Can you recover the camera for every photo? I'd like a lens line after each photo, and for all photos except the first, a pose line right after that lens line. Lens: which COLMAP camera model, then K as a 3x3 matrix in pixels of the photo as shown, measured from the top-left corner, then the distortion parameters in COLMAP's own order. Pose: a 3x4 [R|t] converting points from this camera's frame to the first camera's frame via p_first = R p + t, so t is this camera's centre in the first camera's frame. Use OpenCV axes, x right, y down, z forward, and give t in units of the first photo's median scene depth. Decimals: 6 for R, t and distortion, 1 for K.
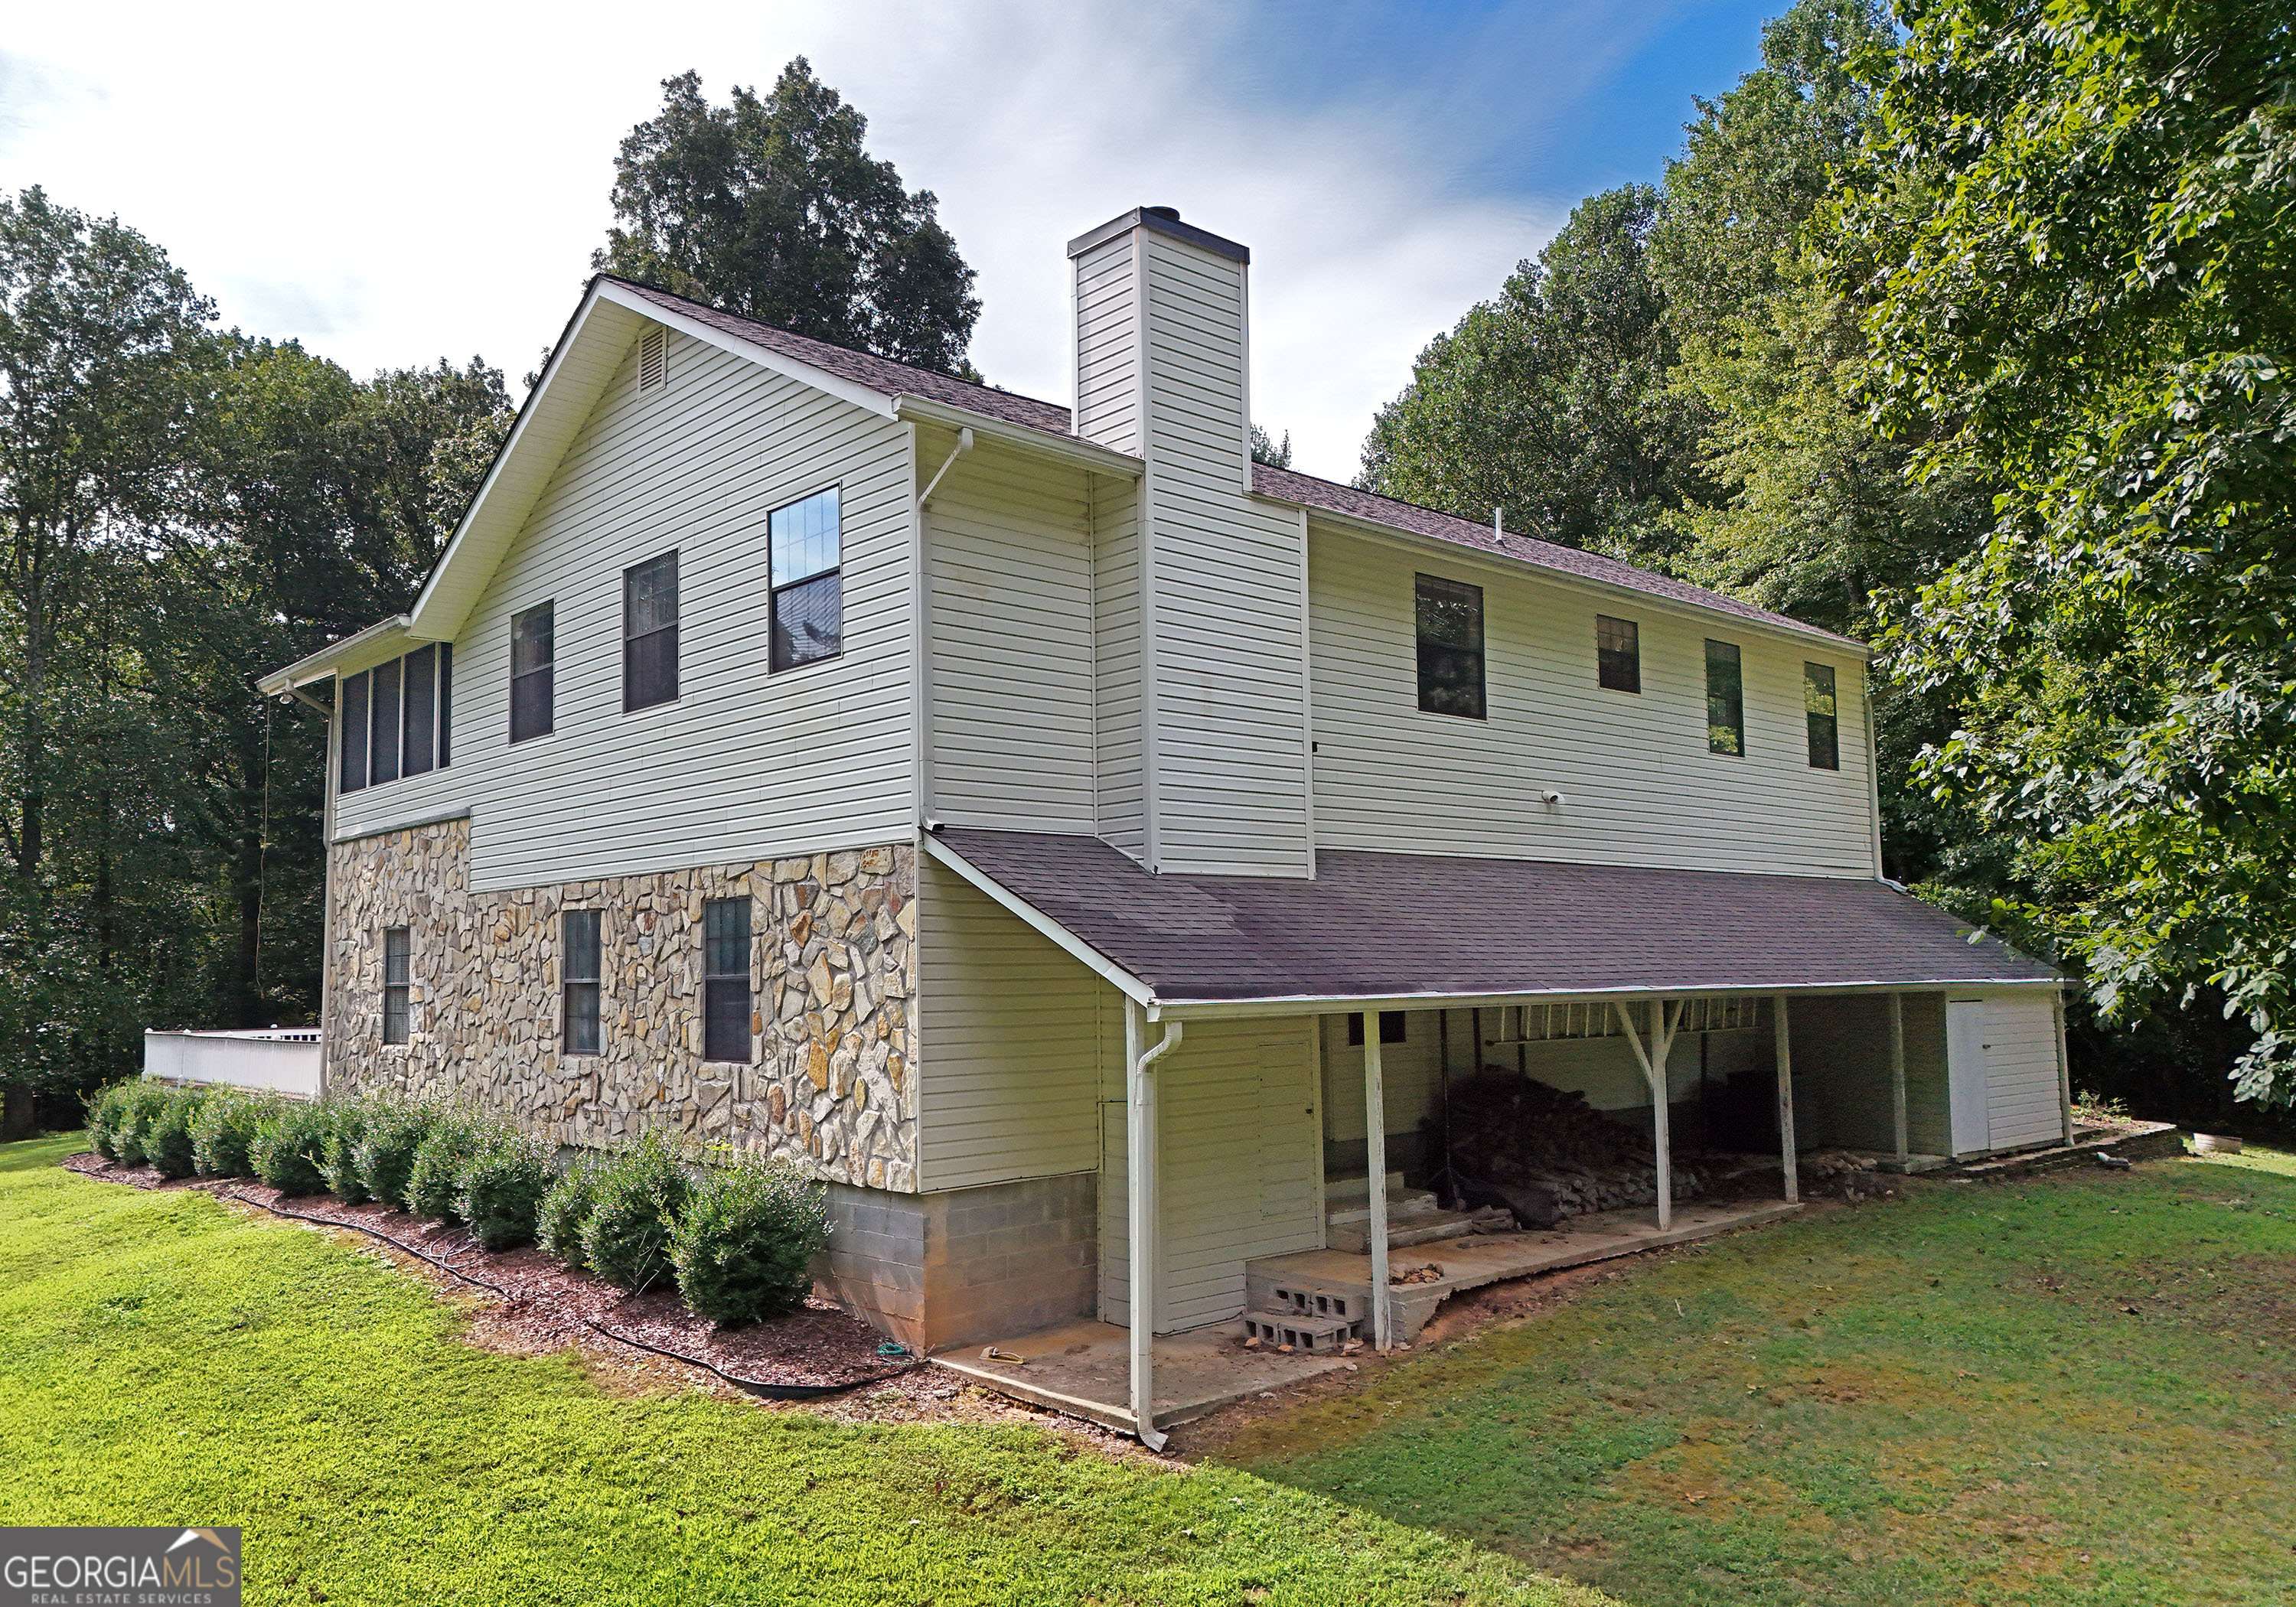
lens RADIAL K [[1684.0, 0, 1147.6], [0, 1684.0, 799.5], [0, 0, 1]] dist [0.082056, -0.080884]
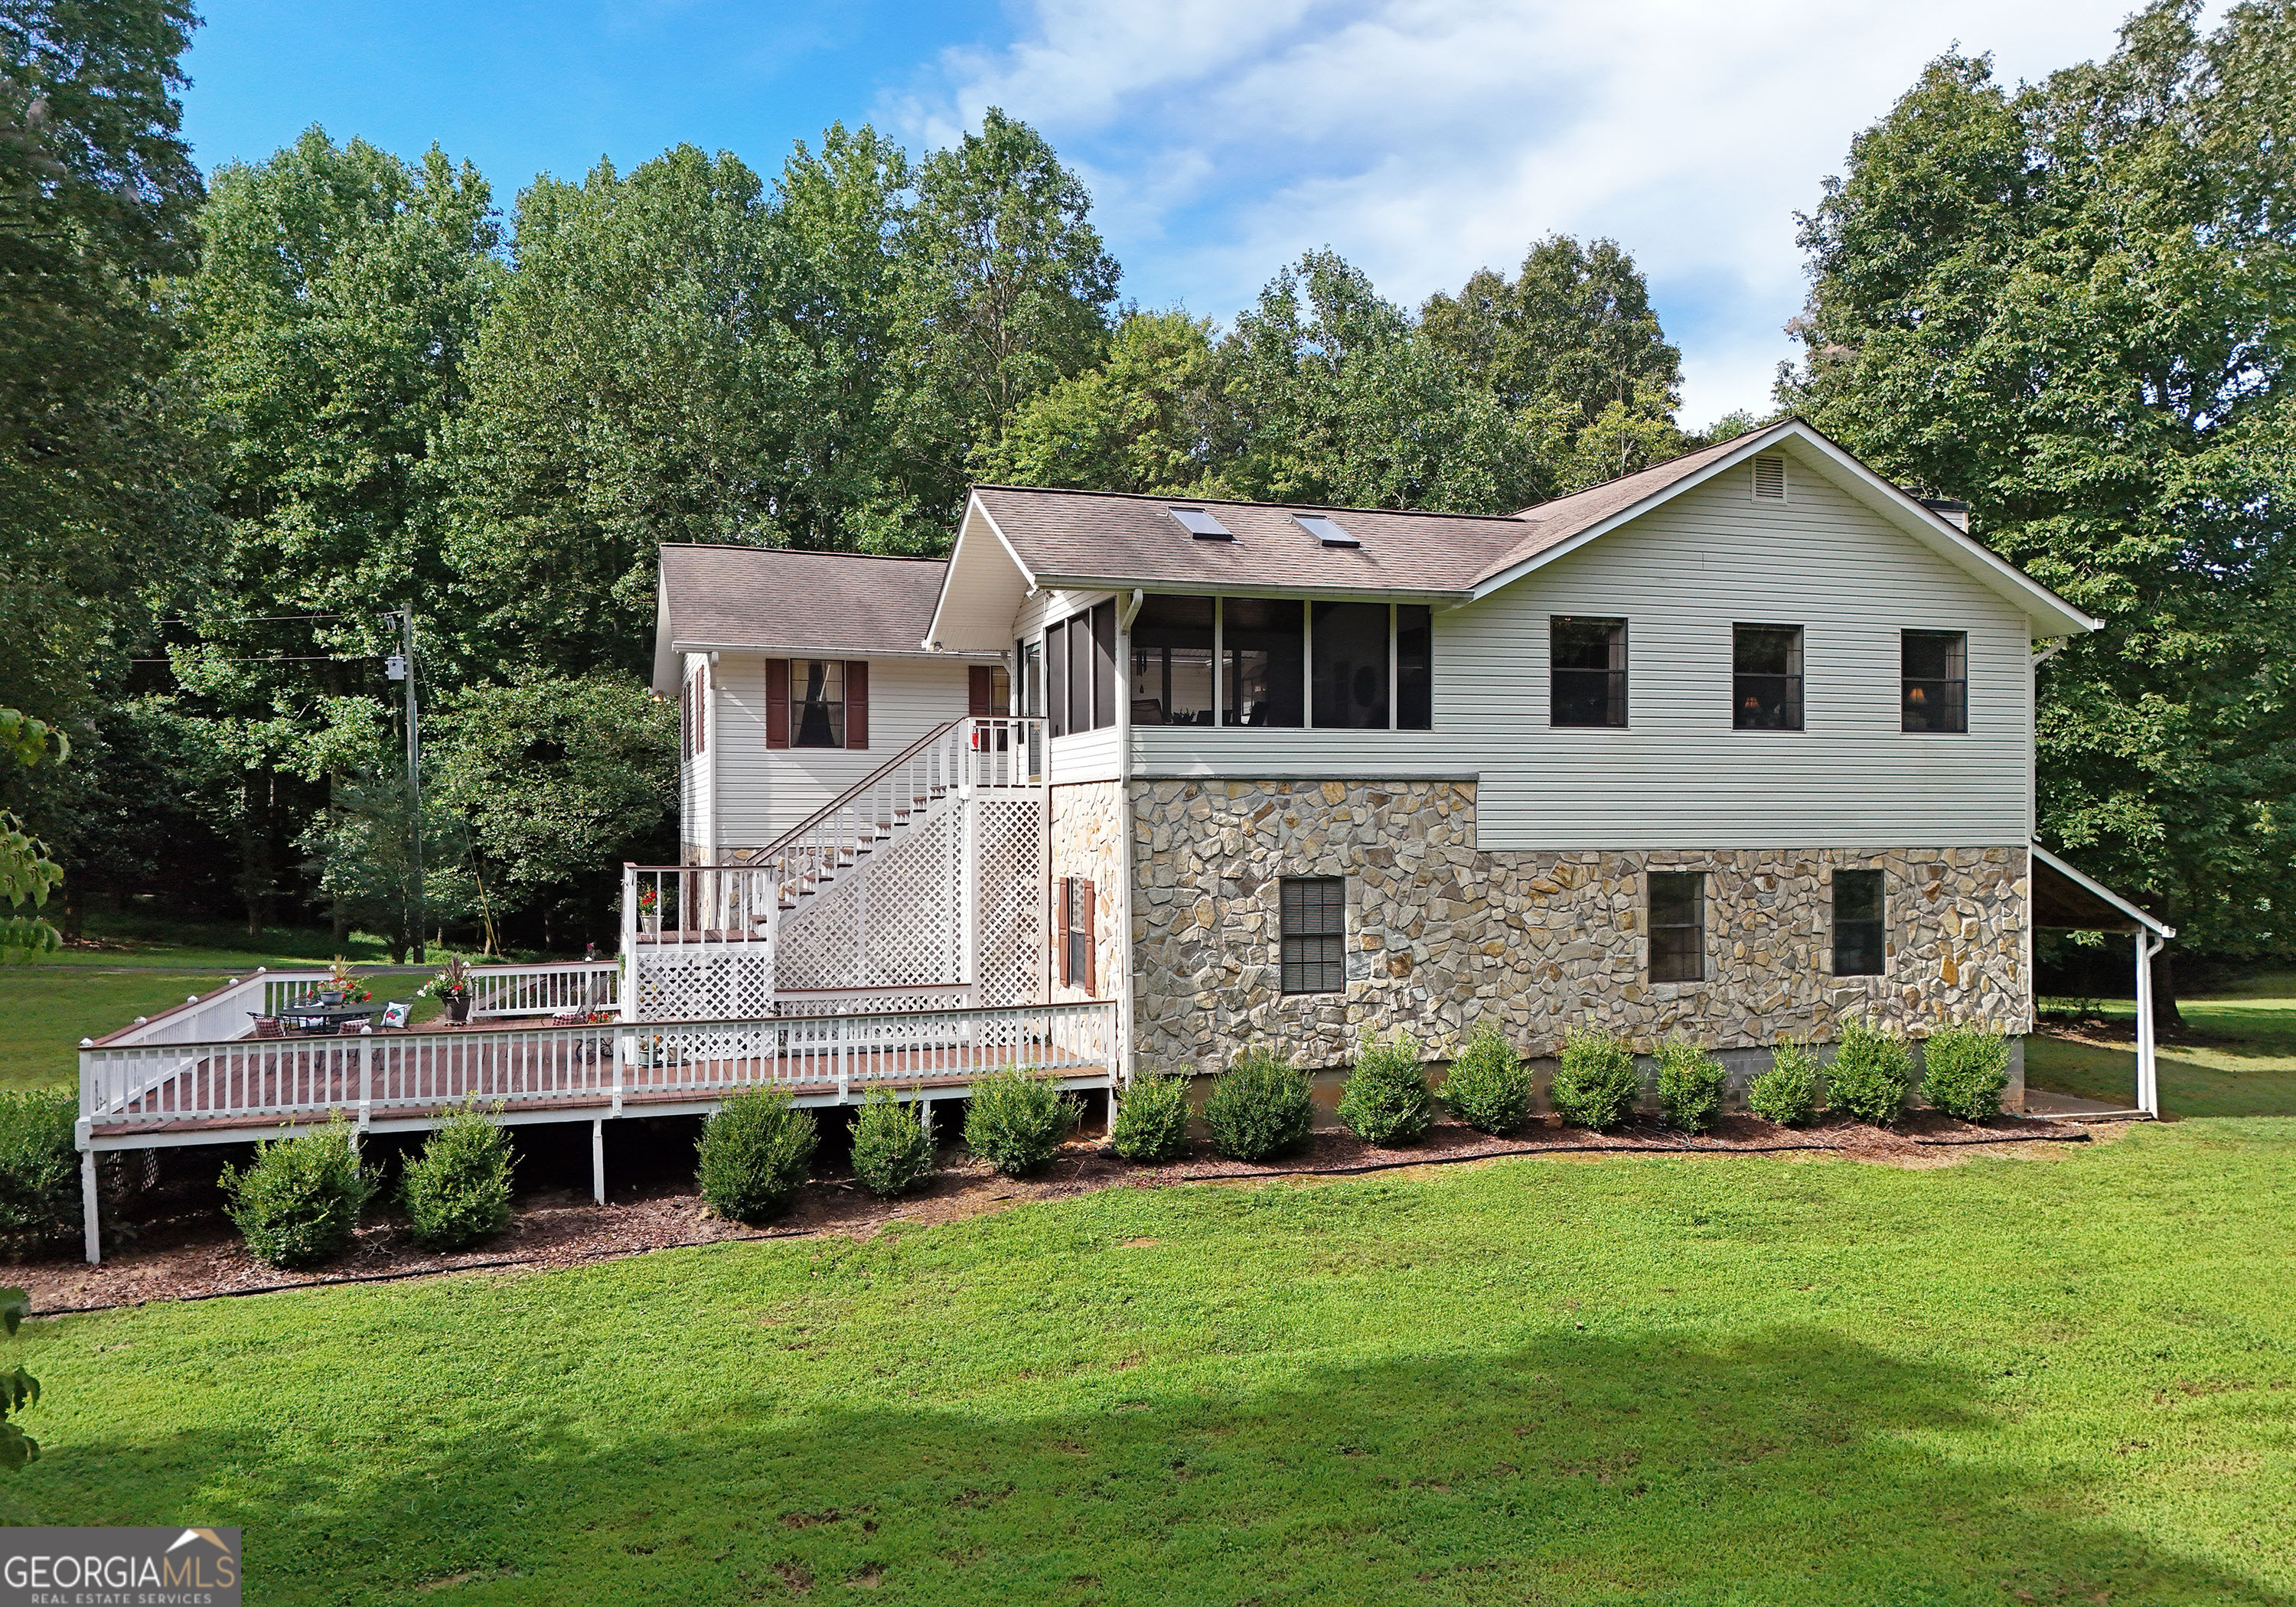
lens RADIAL K [[1684.0, 0, 1067.5], [0, 1684.0, 796.2], [0, 0, 1]] dist [0.082056, -0.080884]
pose [[0.410538, 0.034919, 0.911175, -2.077337], [-0.093238, 0.995636, 0.003853, 0.055550], [-0.907064, -0.086537, 0.412002, 1.079310]]
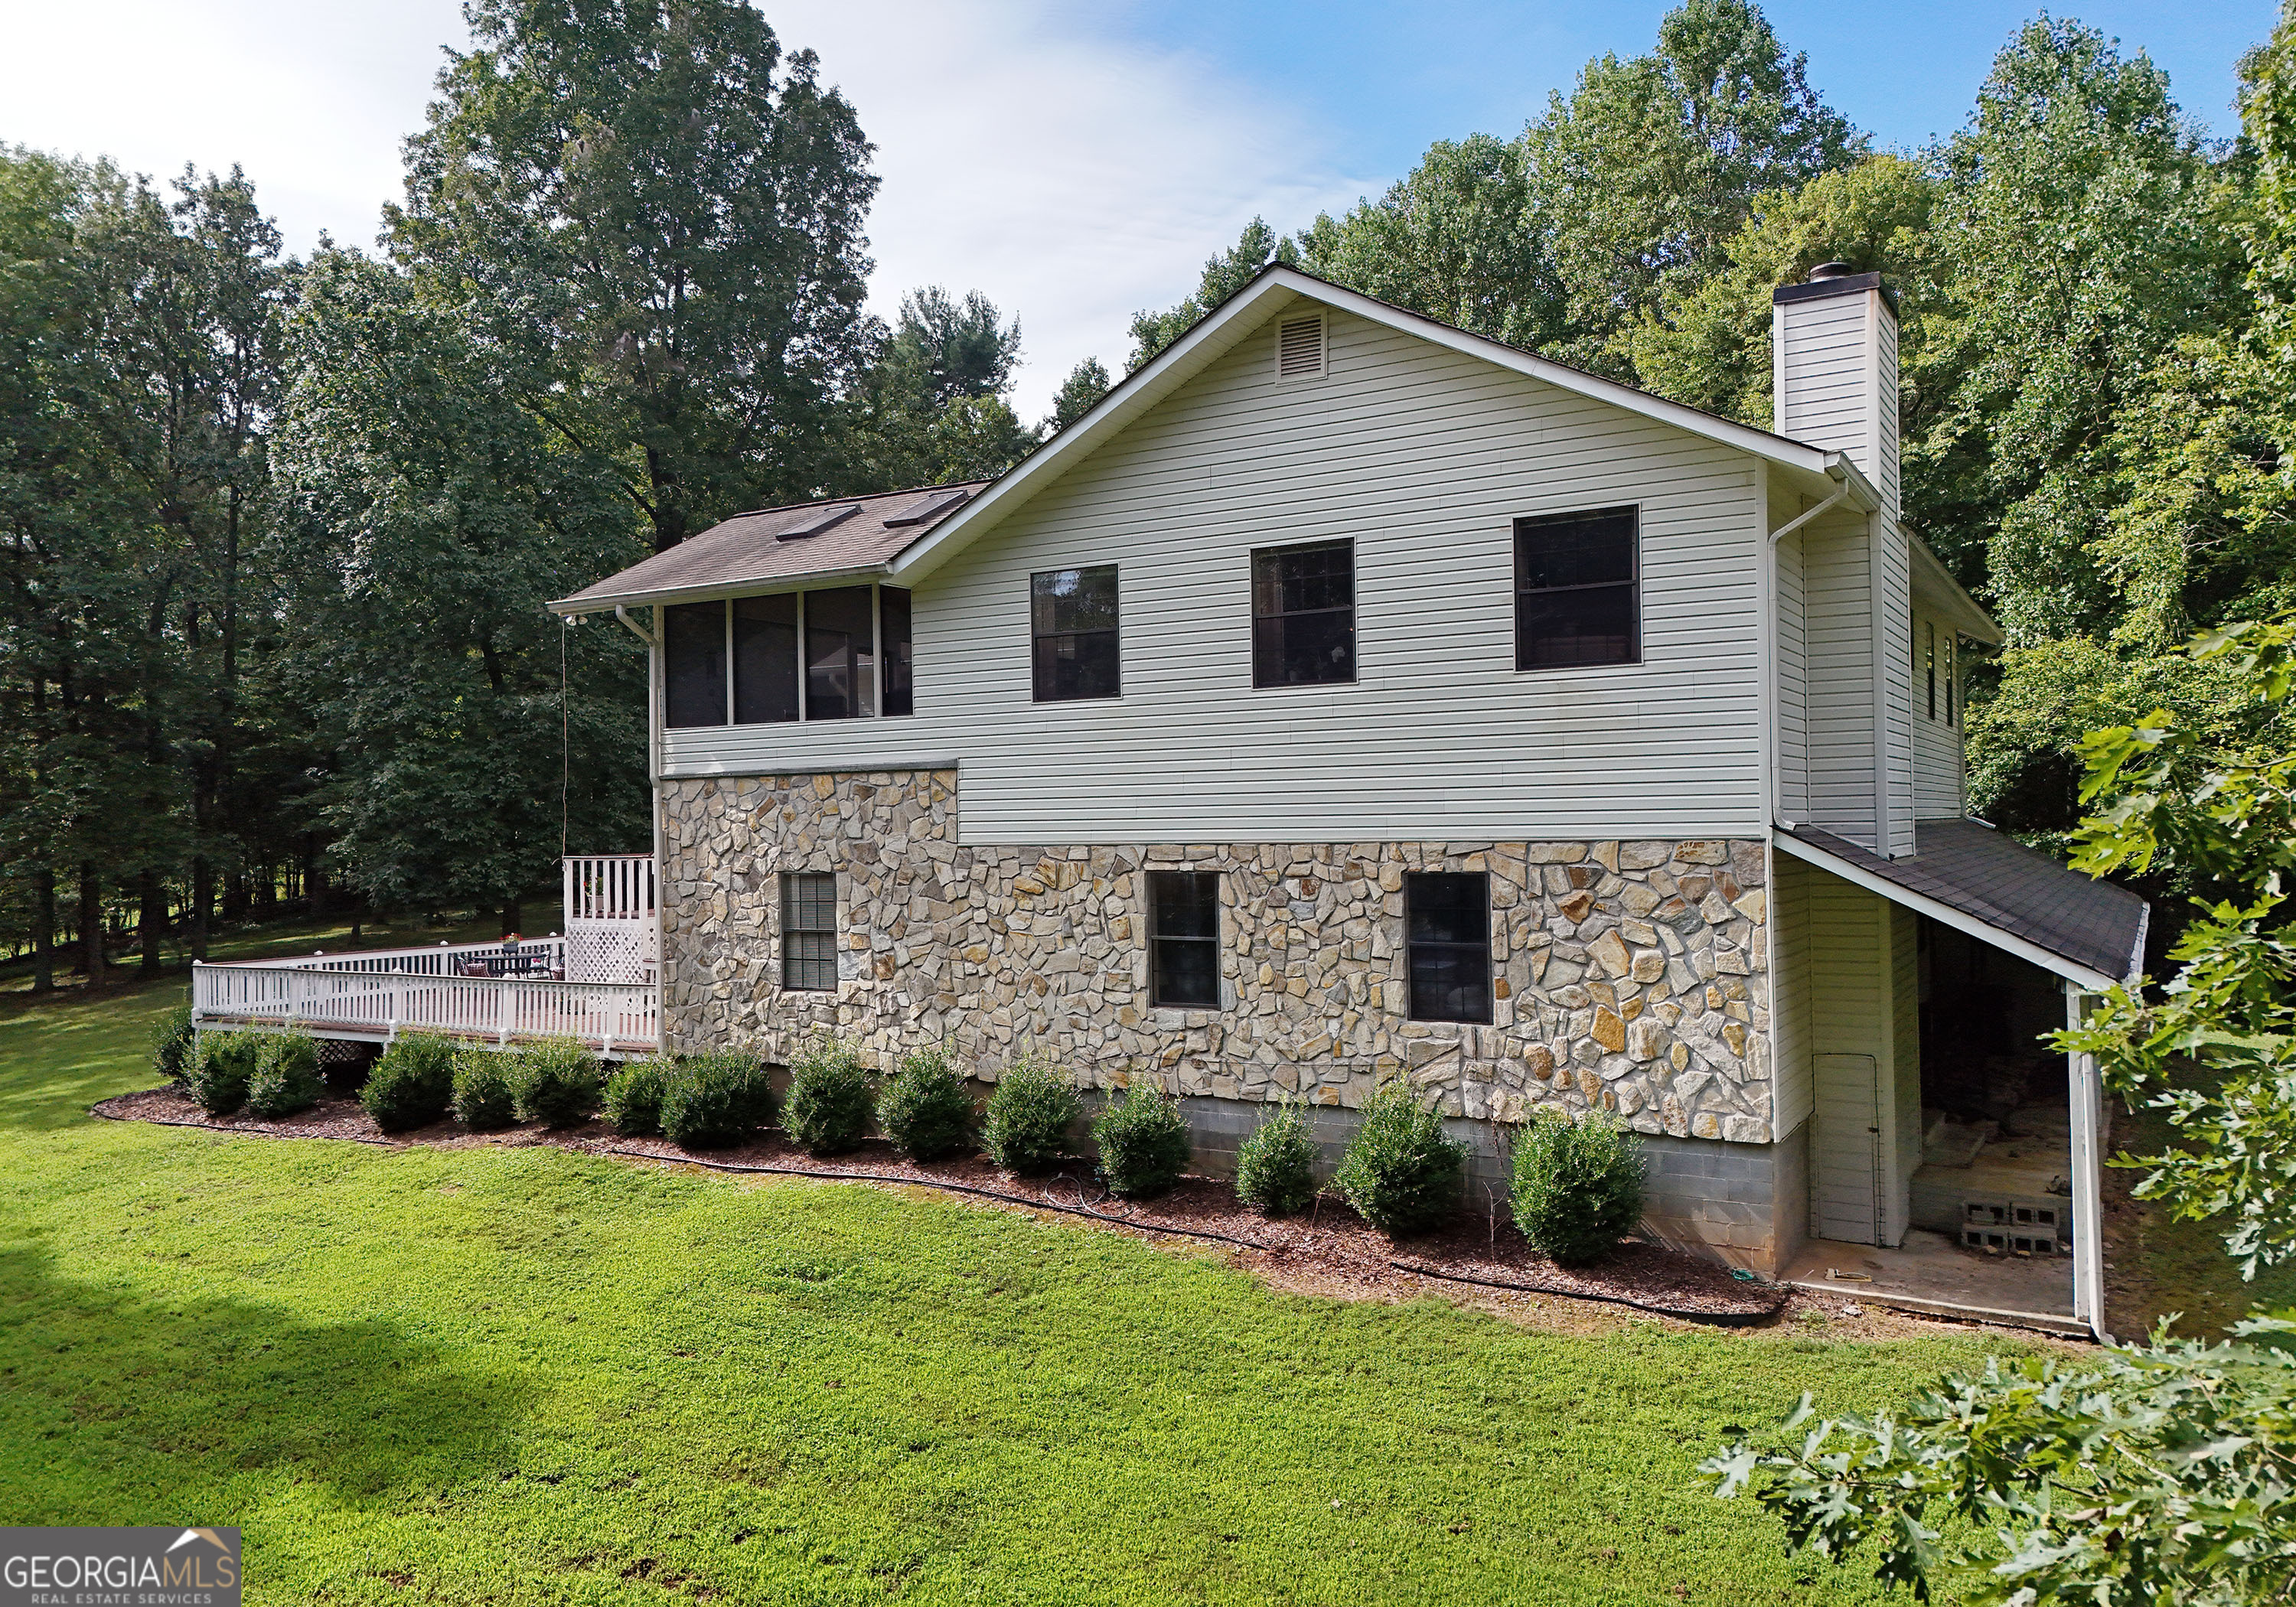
lens RADIAL K [[1684.0, 0, 1144.3], [0, 1684.0, 783.0], [0, 0, 1]] dist [0.082056, -0.080884]
pose [[0.958976, 0.006246, 0.283418, -0.785844], [-0.026791, 0.997279, 0.068673, -0.072389], [-0.282218, -0.073449, 0.956535, 0.023818]]
